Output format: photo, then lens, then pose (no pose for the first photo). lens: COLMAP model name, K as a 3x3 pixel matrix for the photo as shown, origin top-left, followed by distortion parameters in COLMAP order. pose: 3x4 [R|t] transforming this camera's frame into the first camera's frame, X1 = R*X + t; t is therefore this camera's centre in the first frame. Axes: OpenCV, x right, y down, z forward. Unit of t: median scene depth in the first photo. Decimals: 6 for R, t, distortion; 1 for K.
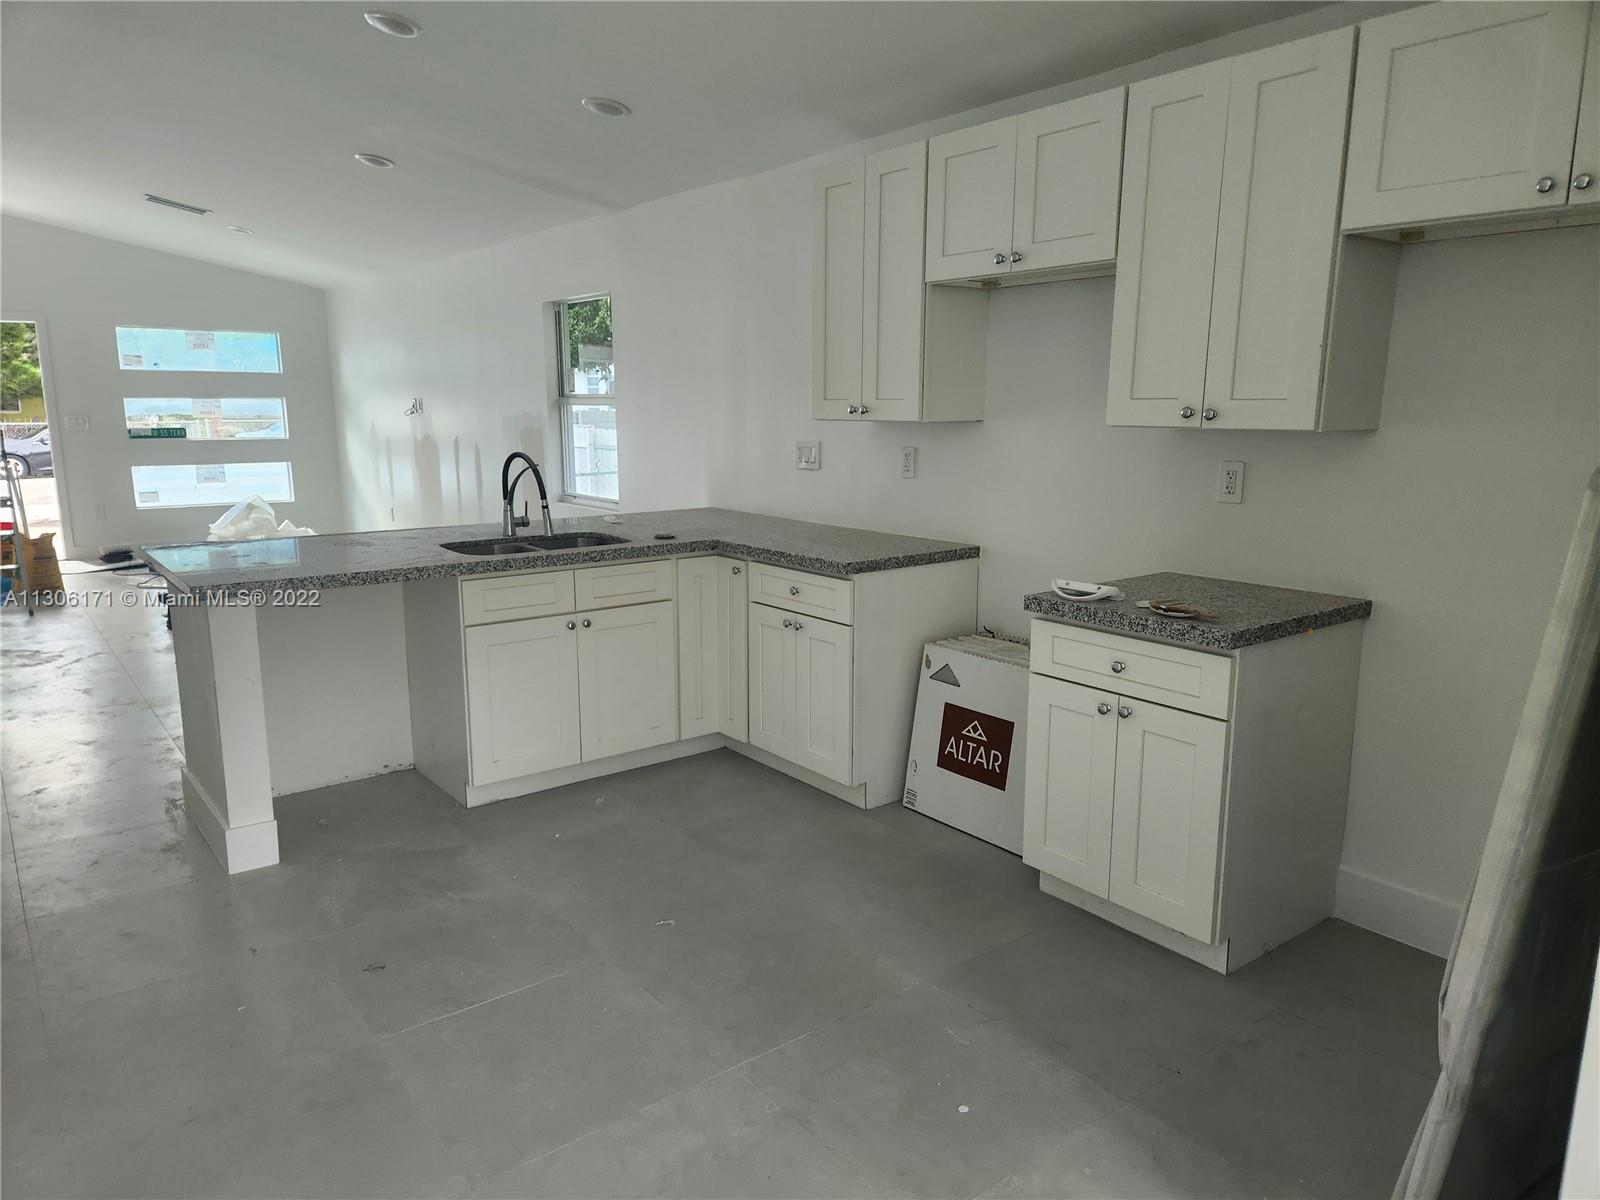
lens RADIAL K [[1074.3, 0, 796.0], [0, 1074.3, 600.7], [0, 0, 1]] dist [0.007963, 0.001180]
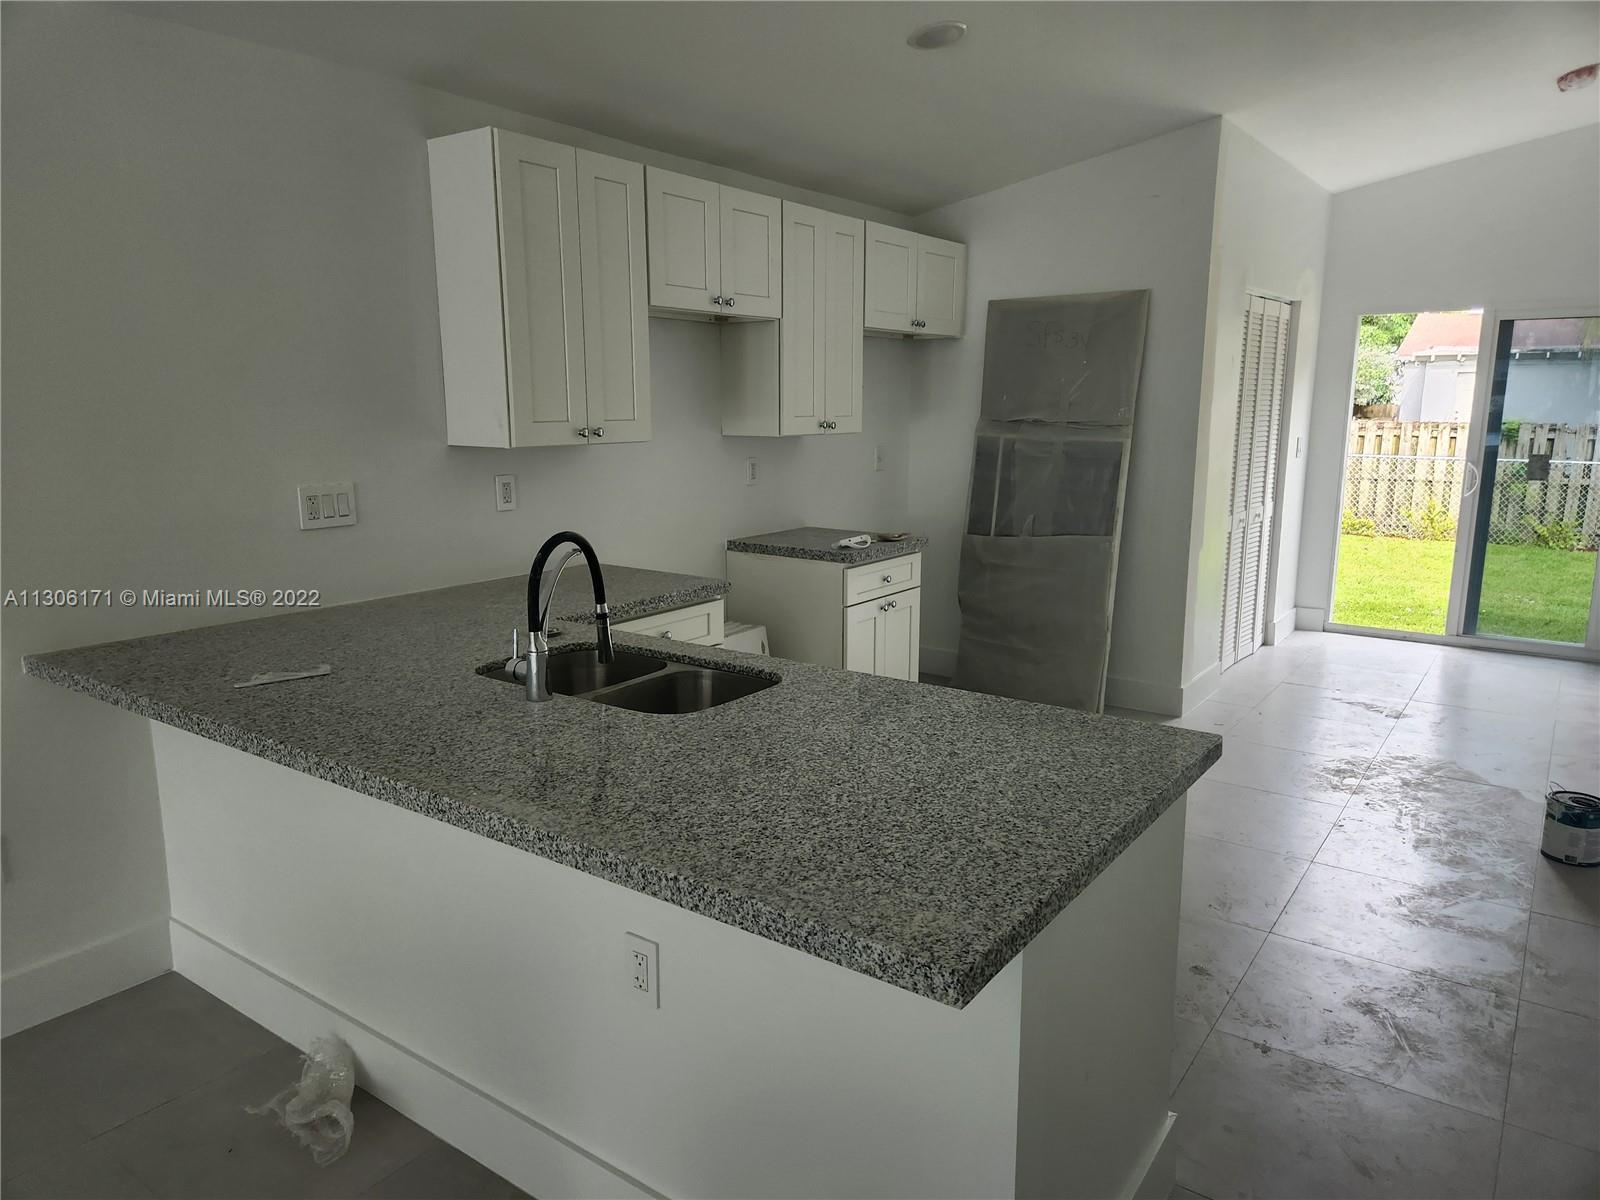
lens RADIAL K [[1074.3, 0, 797.4], [0, 1074.3, 603.4], [0, 0, 1]] dist [0.007963, 0.001180]
pose [[-0.282921, -0.163026, 0.945187, -1.063139], [0.190382, 0.956296, 0.221929, -0.254752], [-0.940059, 0.242735, -0.239519, 1.344630]]
